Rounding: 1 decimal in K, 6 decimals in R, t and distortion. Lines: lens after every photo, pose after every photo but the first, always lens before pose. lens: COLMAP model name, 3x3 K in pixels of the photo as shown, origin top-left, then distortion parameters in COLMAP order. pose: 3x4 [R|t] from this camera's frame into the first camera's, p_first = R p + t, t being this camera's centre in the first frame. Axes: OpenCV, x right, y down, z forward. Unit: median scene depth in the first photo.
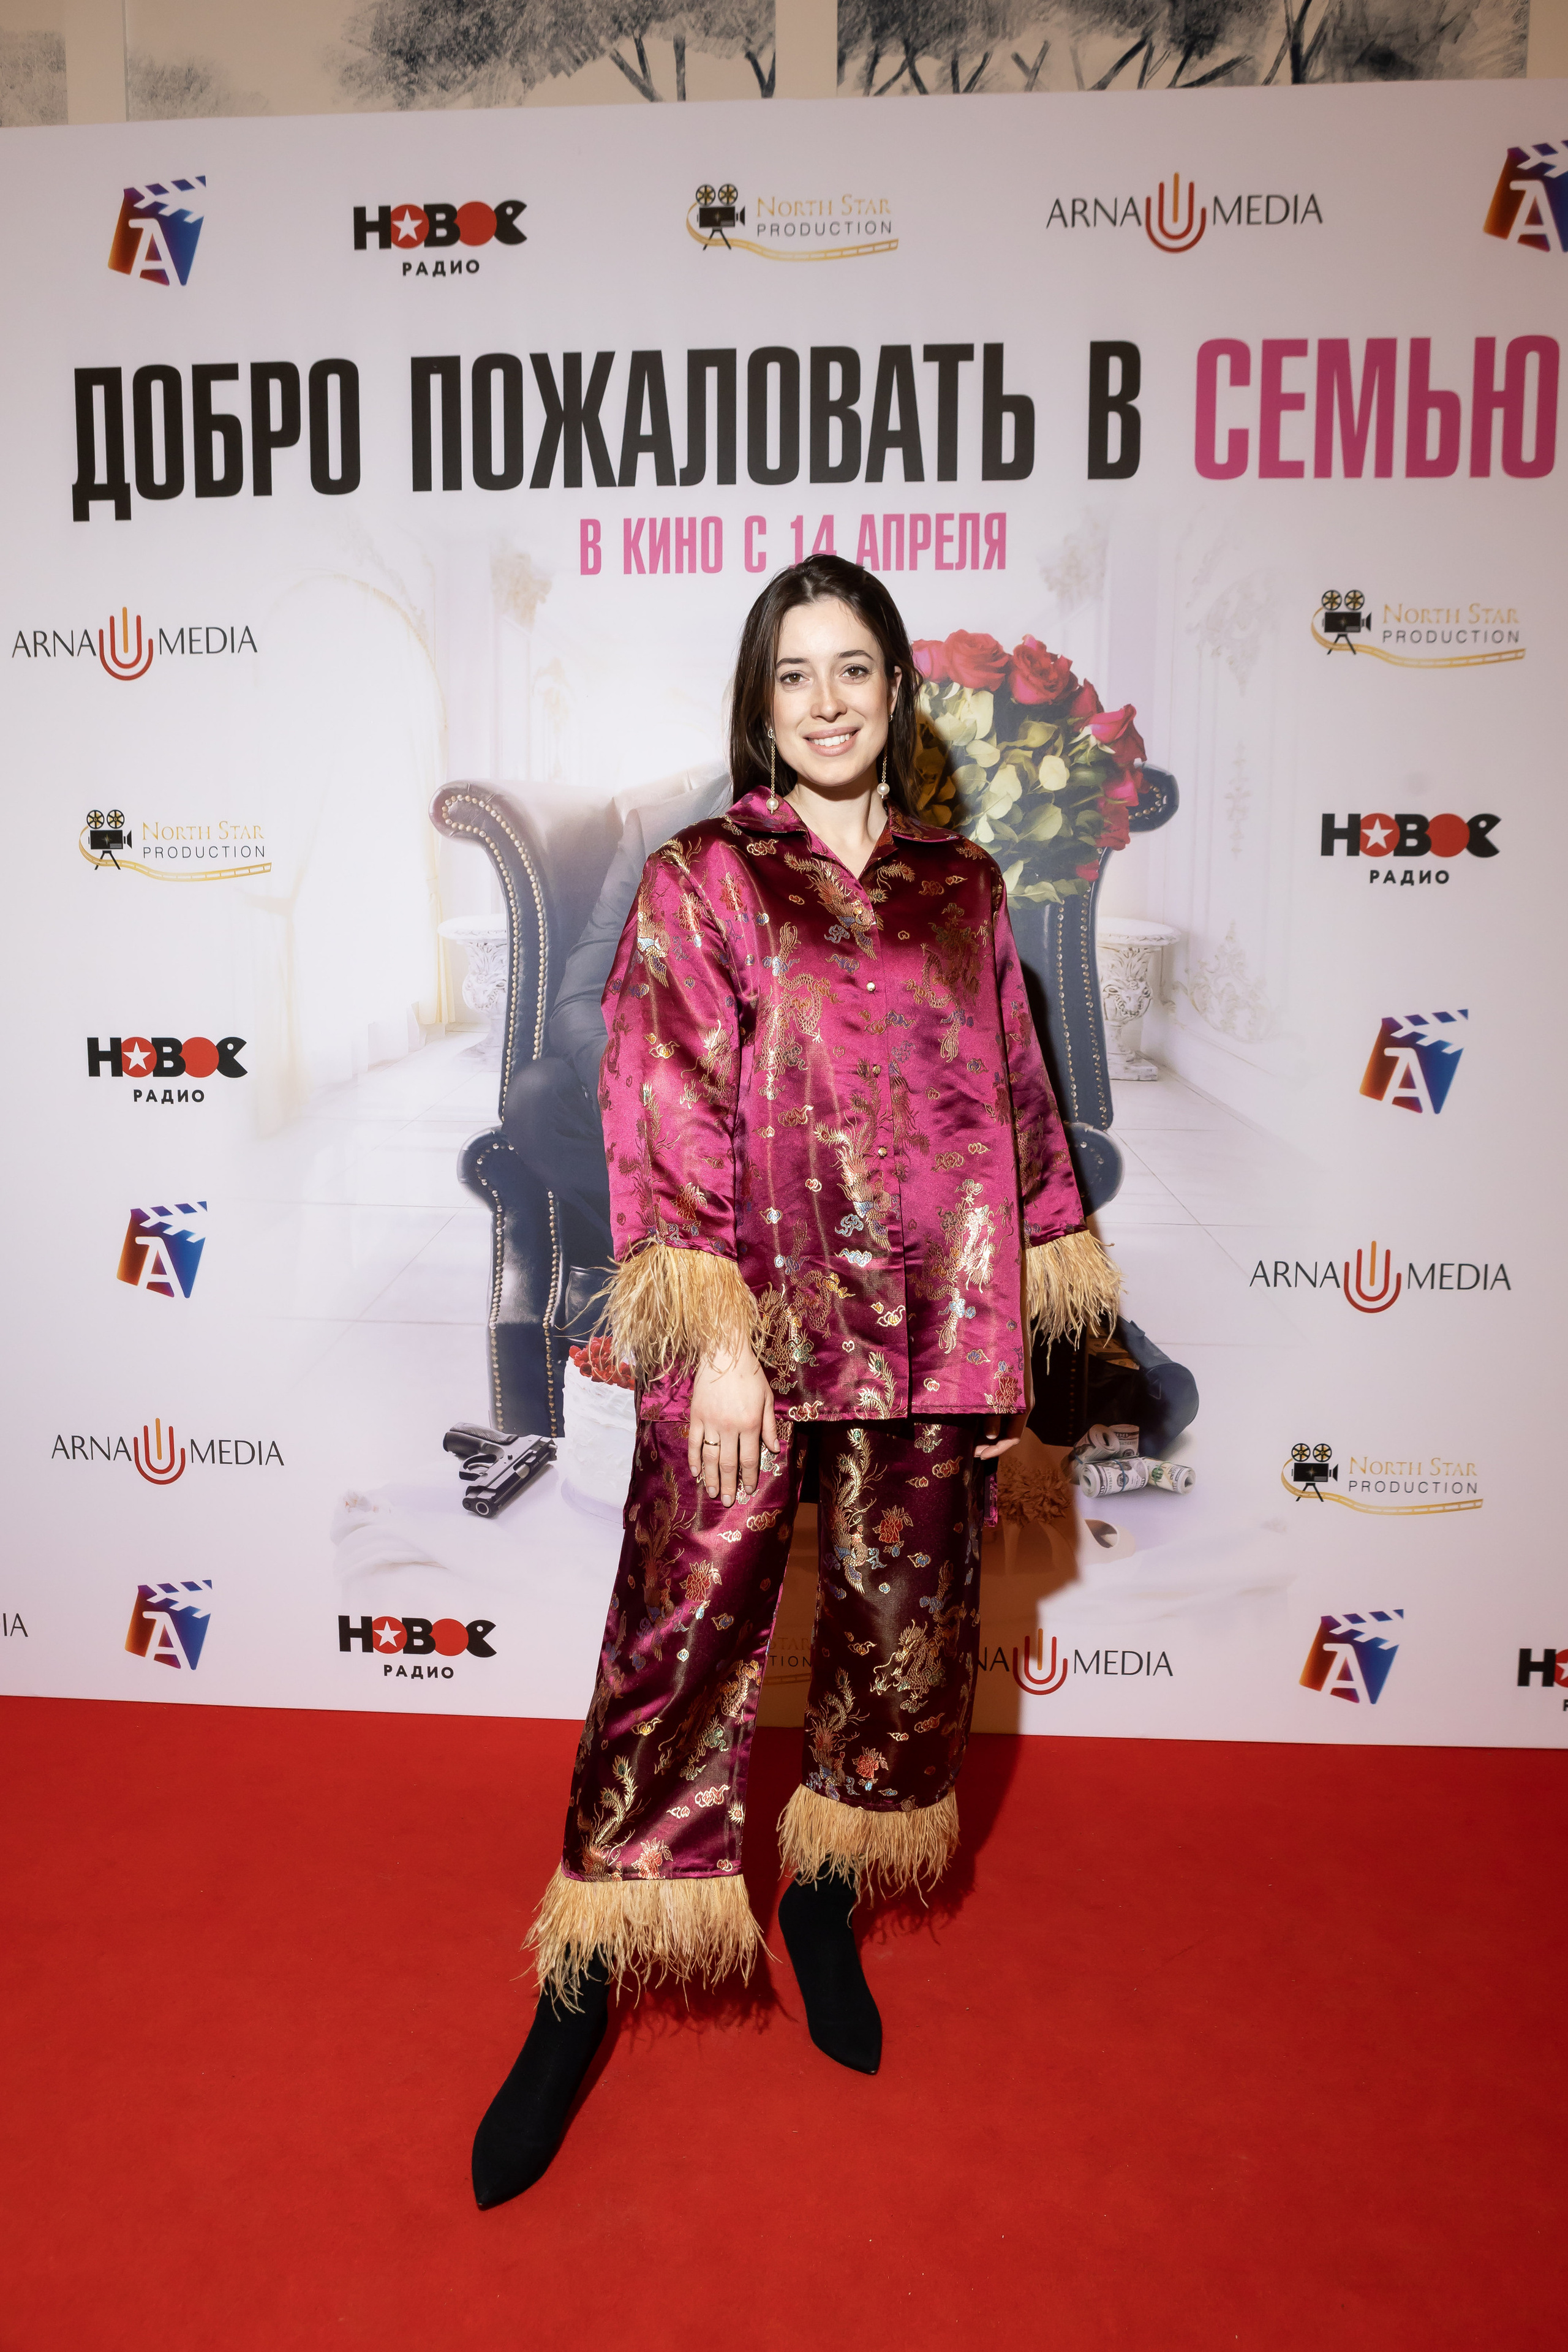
lens RADIAL K [[1687.9, 0, 784.1], [0, 1687.9, 1184.6], [0, 0, 1]] dist [-0.067864, 0.051625]
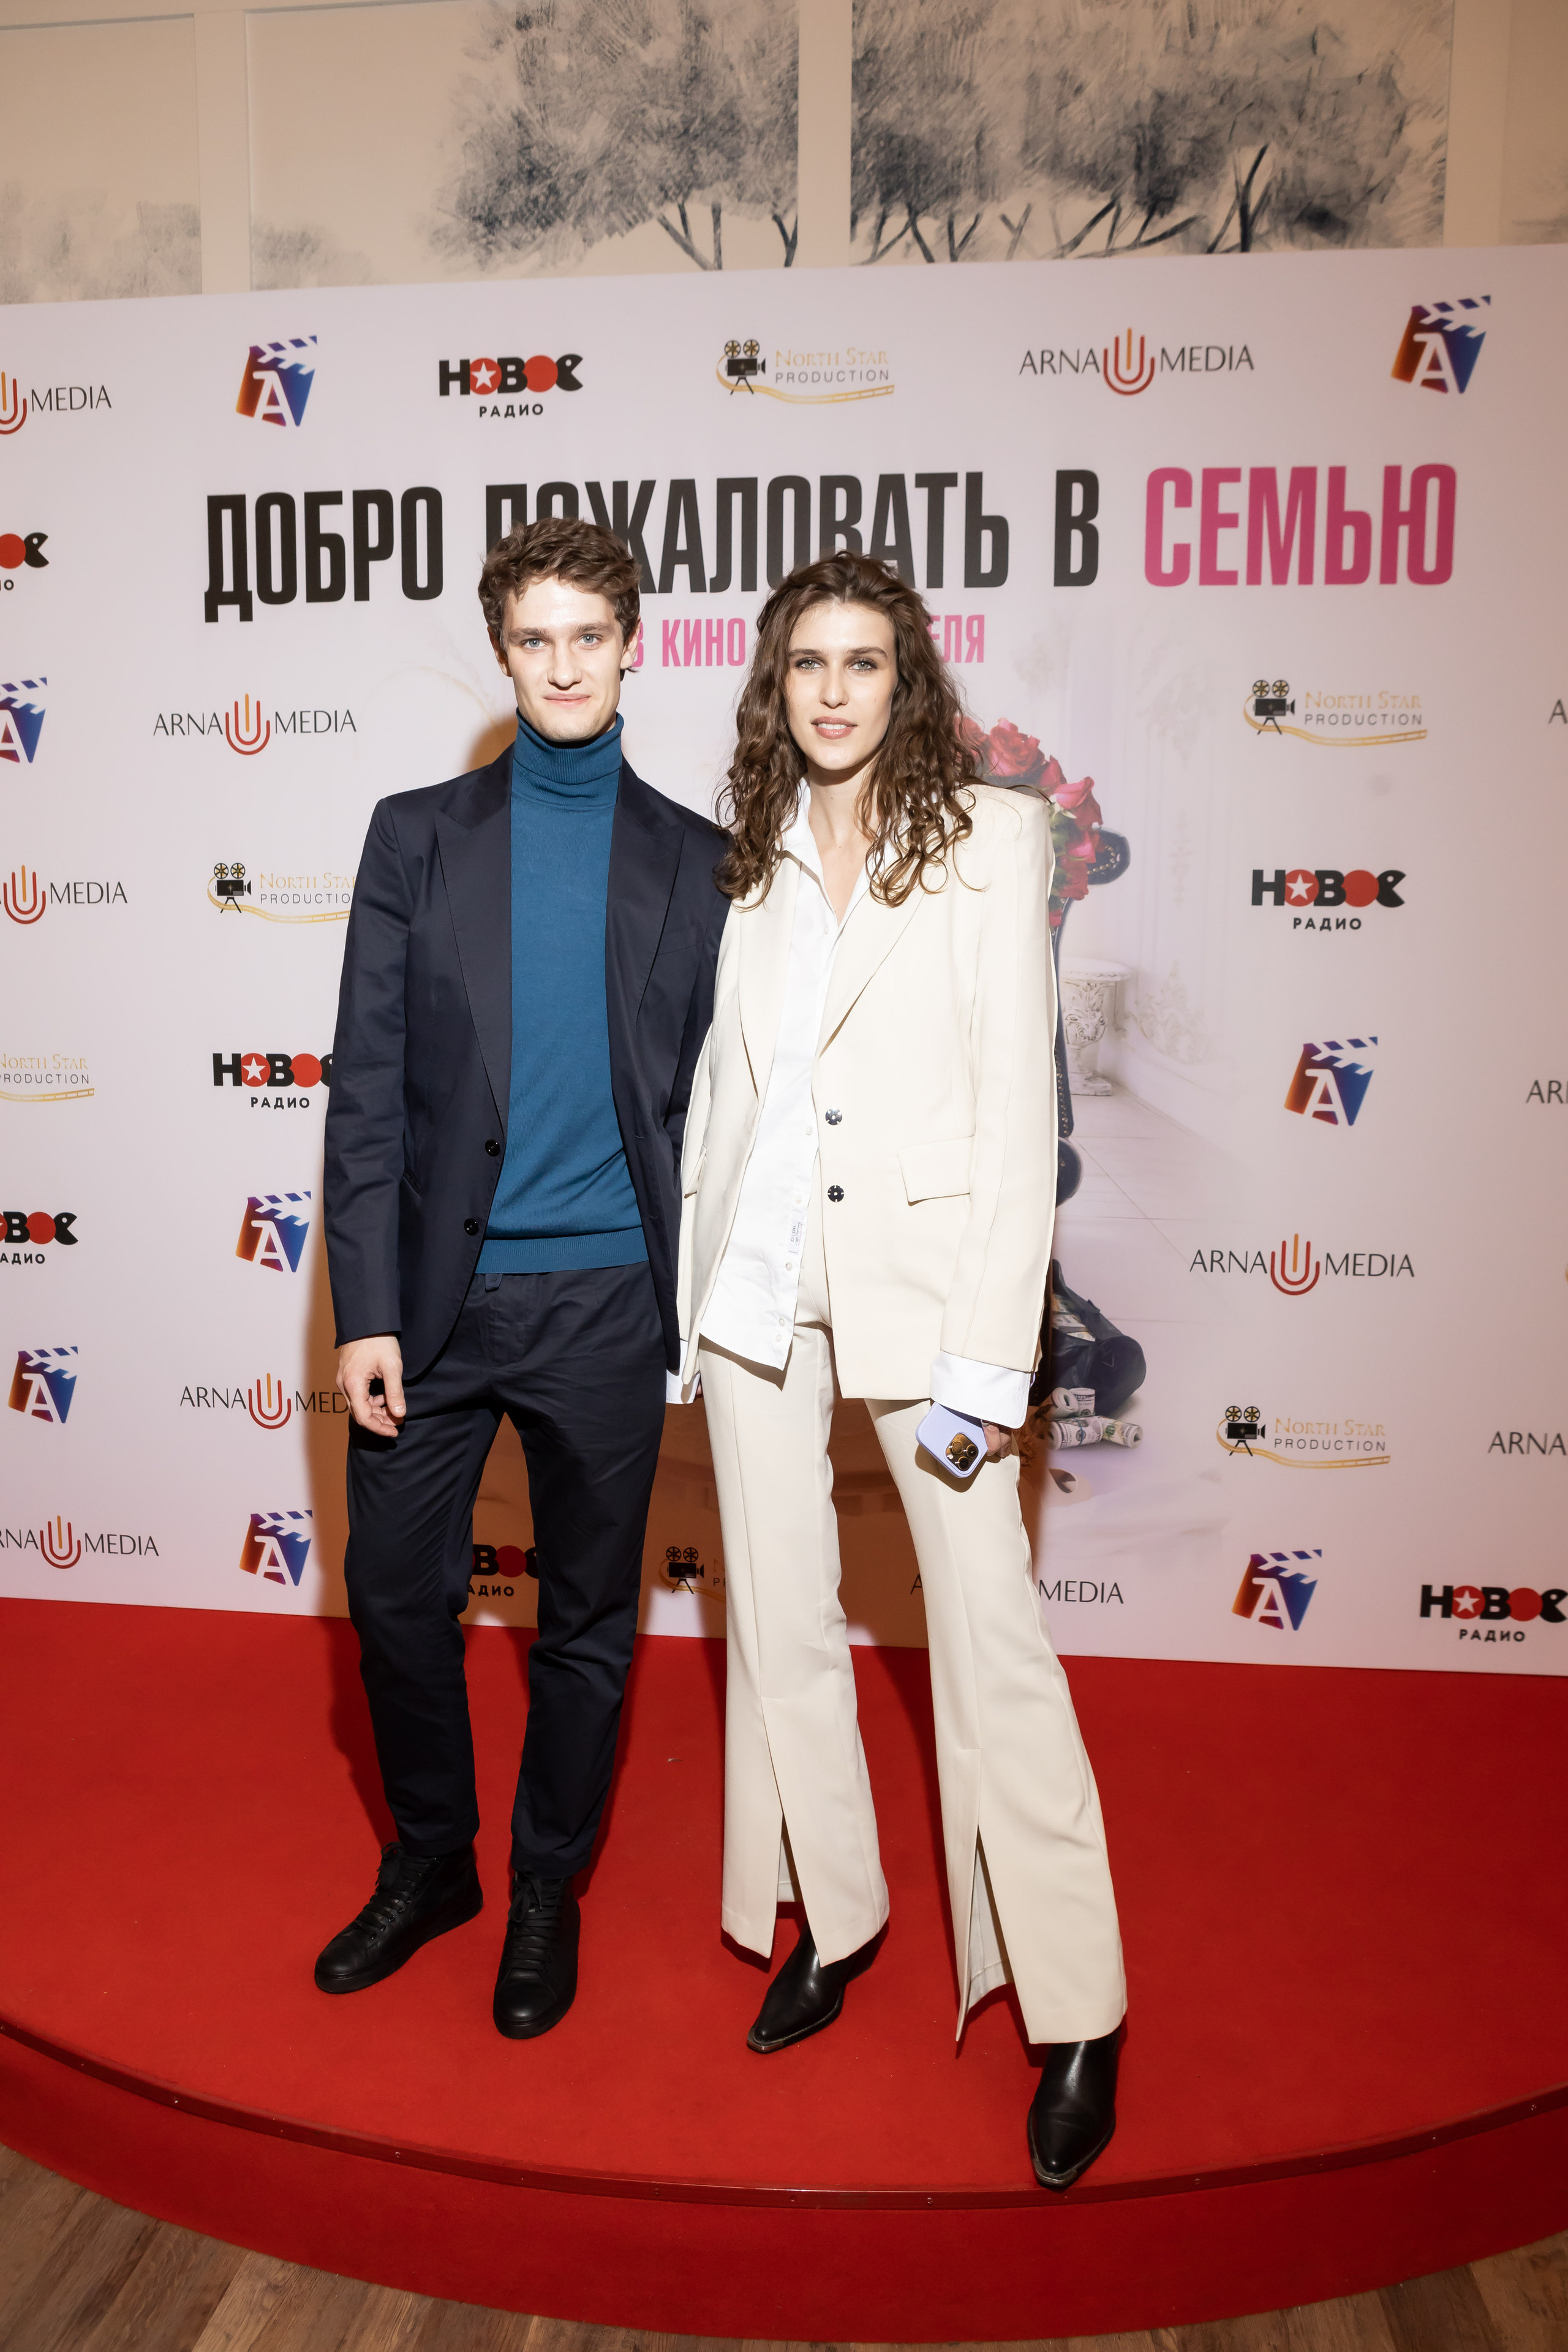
lens RADIAL K [[1665.6, 0, 784.2], [0, 1665.6, 1187.3], [0, 0, 1]] dist [-0.071028, 0.052724]
pose [[0.999185, 0.008539, -0.039446, 0.039910], [-0.008272, 0.999942, 0.006917, -0.003936], [0.039503, -0.006585, 0.999198, -0.172354]]
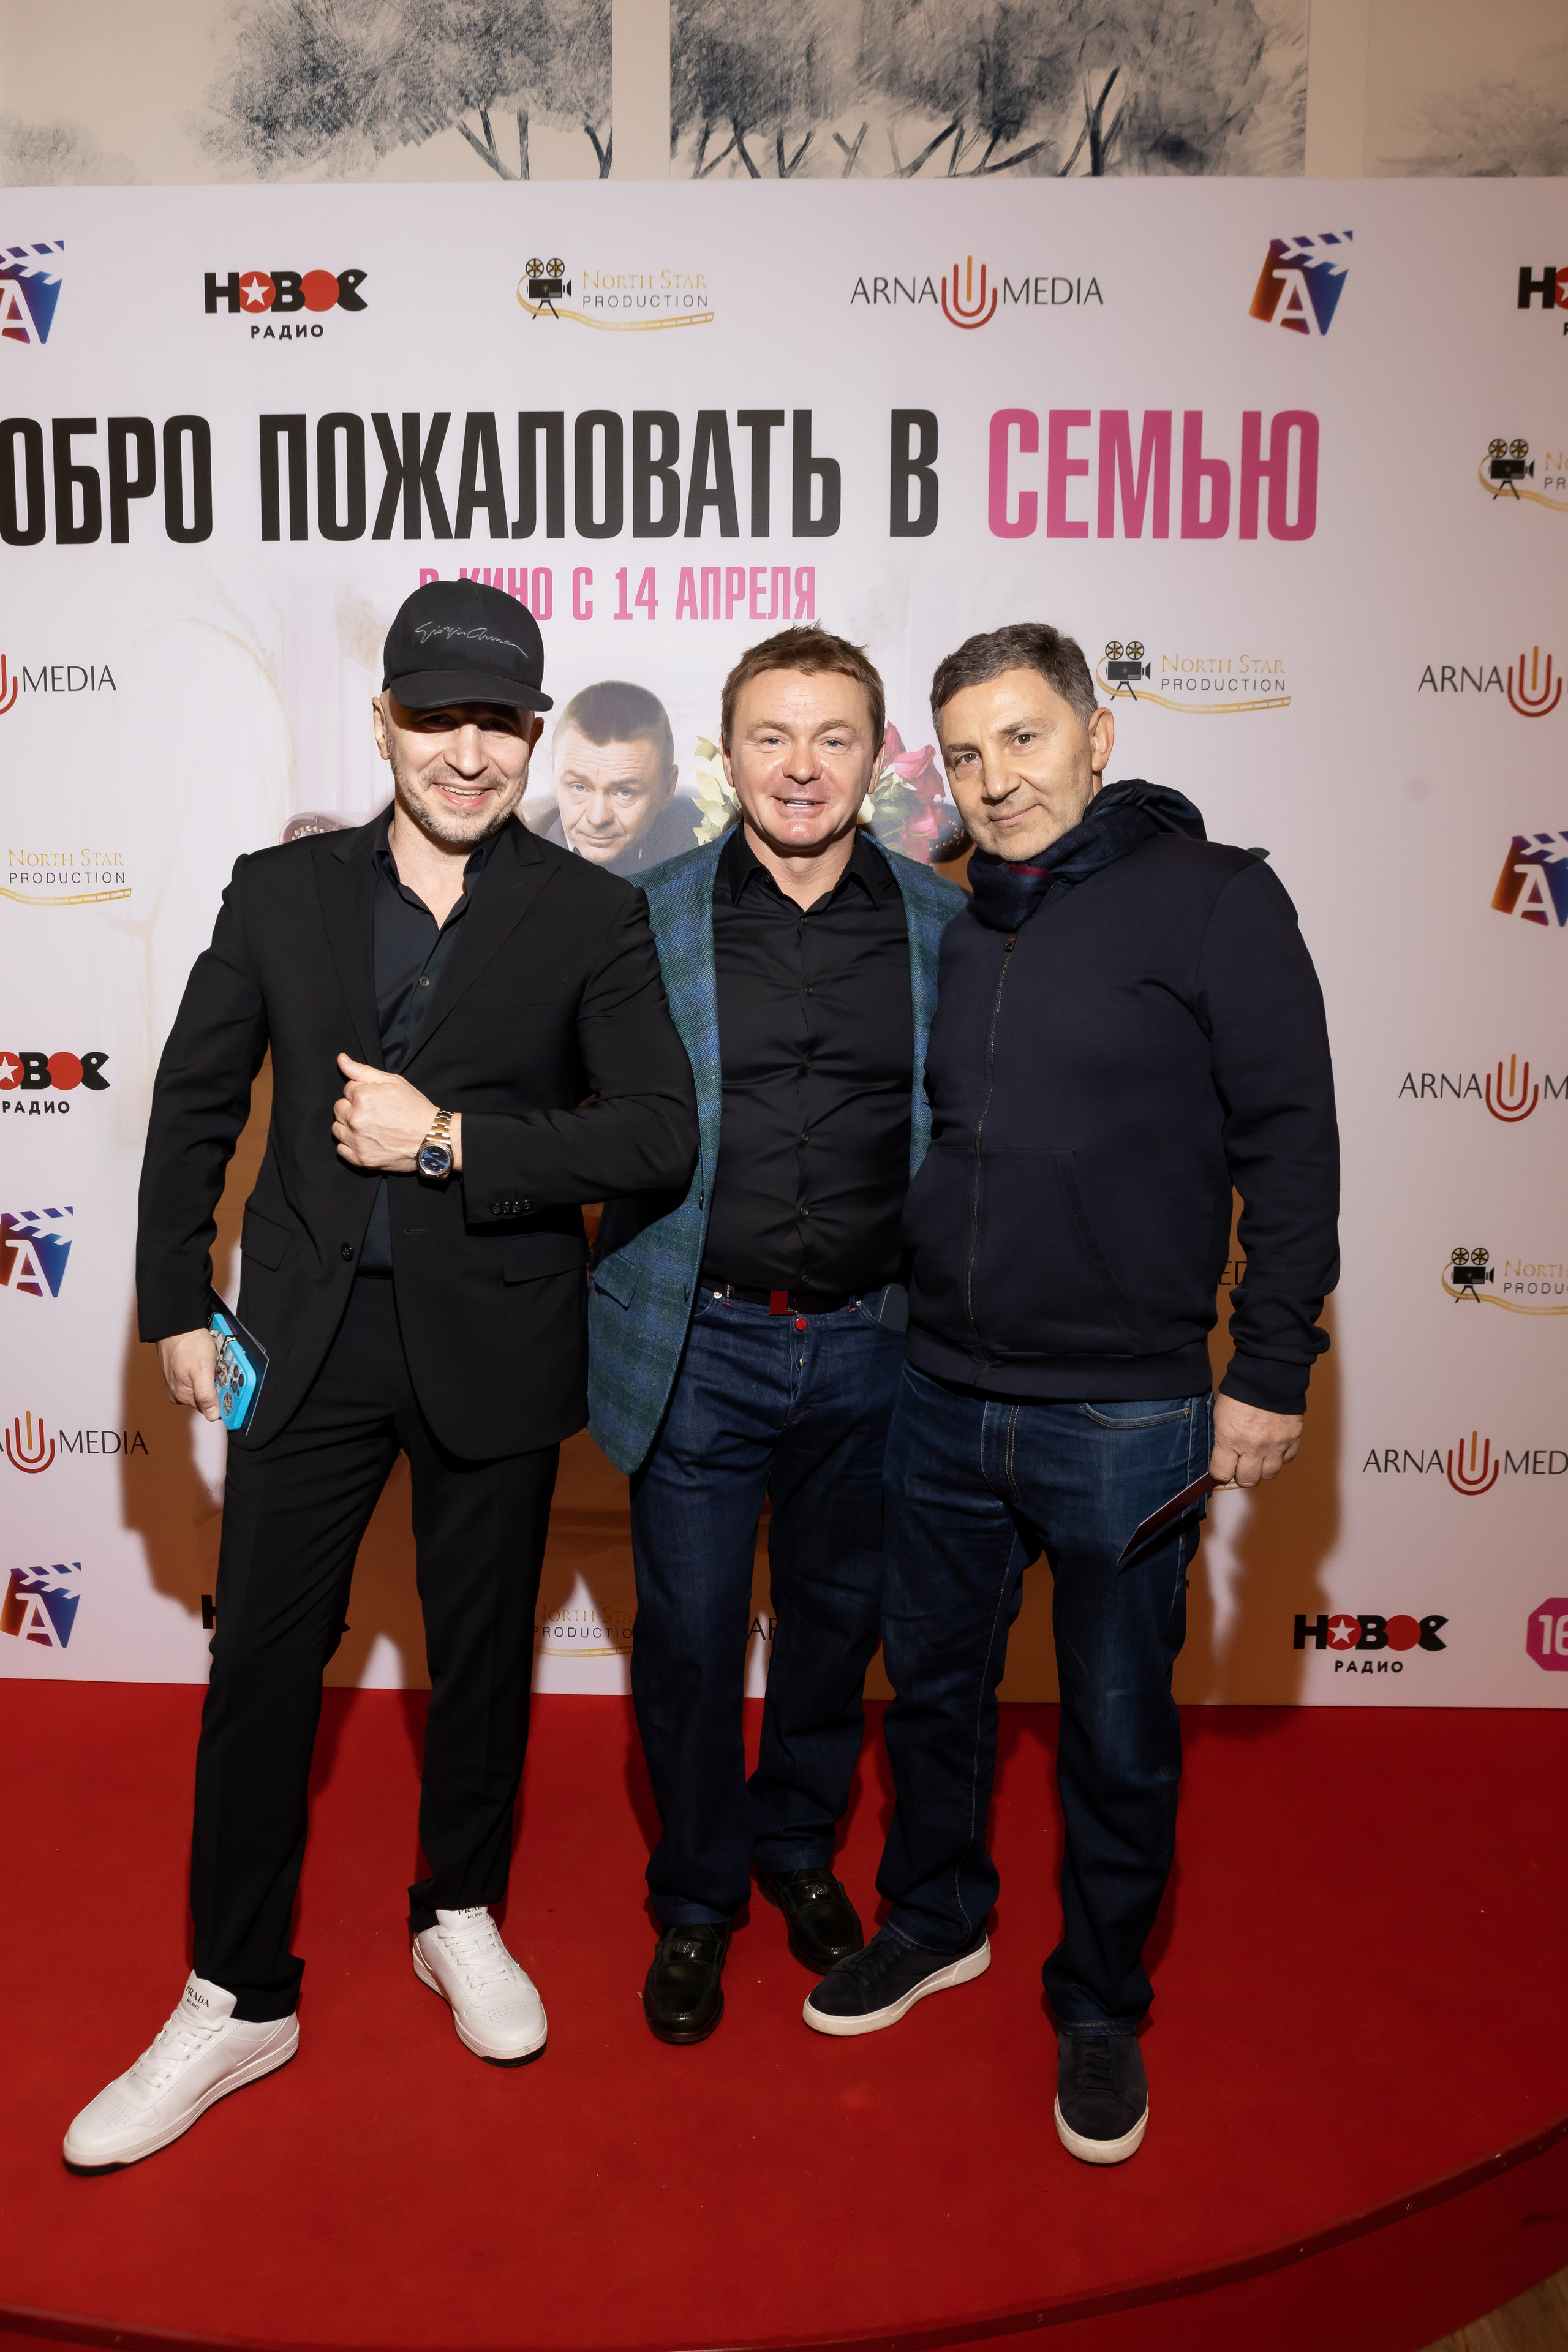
lens RADIAL K [[1666.0, 0, 789.1], [0, 1666.0, 1184.4], [0, 0, 1]] dist [-0.071141, 0.053555]
pose [[0.999210, -0.002081, 0.039693, 0.071515], [0.001901, 0.999988, 0.004582, -0.008298], [-0.039702, -0.004503, 0.999201, -0.064640]]
